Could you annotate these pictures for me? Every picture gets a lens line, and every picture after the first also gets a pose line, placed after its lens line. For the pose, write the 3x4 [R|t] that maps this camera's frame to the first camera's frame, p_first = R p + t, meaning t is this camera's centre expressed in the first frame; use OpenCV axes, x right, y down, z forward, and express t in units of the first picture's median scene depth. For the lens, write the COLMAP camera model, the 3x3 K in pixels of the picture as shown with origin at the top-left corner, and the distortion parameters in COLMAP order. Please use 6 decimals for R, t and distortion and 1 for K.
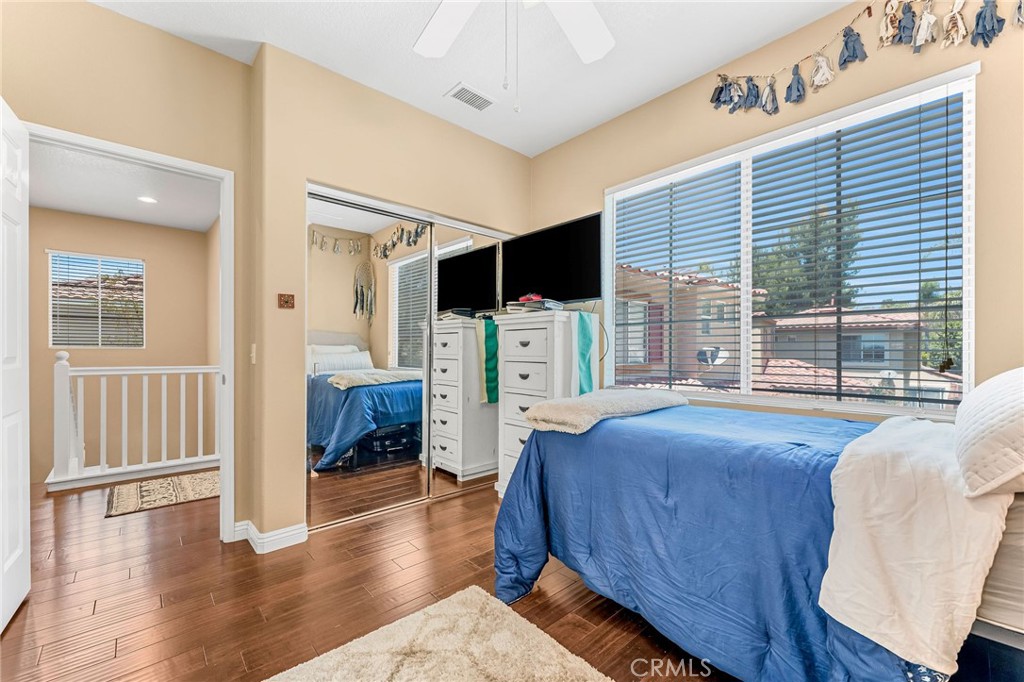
lens RADIAL K [[414.1, 0, 511.2], [0, 414.1, 348.1], [0, 0, 1]] dist [0.001478, 0.000446]
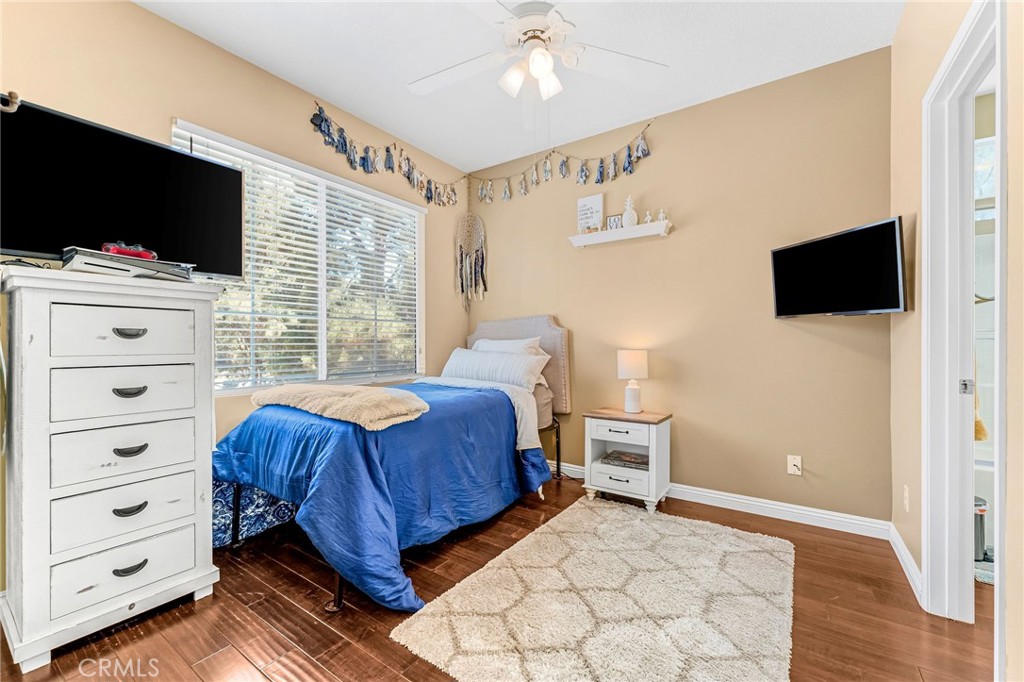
lens RADIAL K [[414.1, 0, 510.3], [0, 414.1, 341.4], [0, 0, 1]] dist [0.001478, 0.000446]
pose [[-0.237782, 0.002496, 0.971315, -0.833623], [0.001588, 0.999996, -0.002181, 0.001002], [-0.971317, 0.001024, -0.237785, 0.861131]]
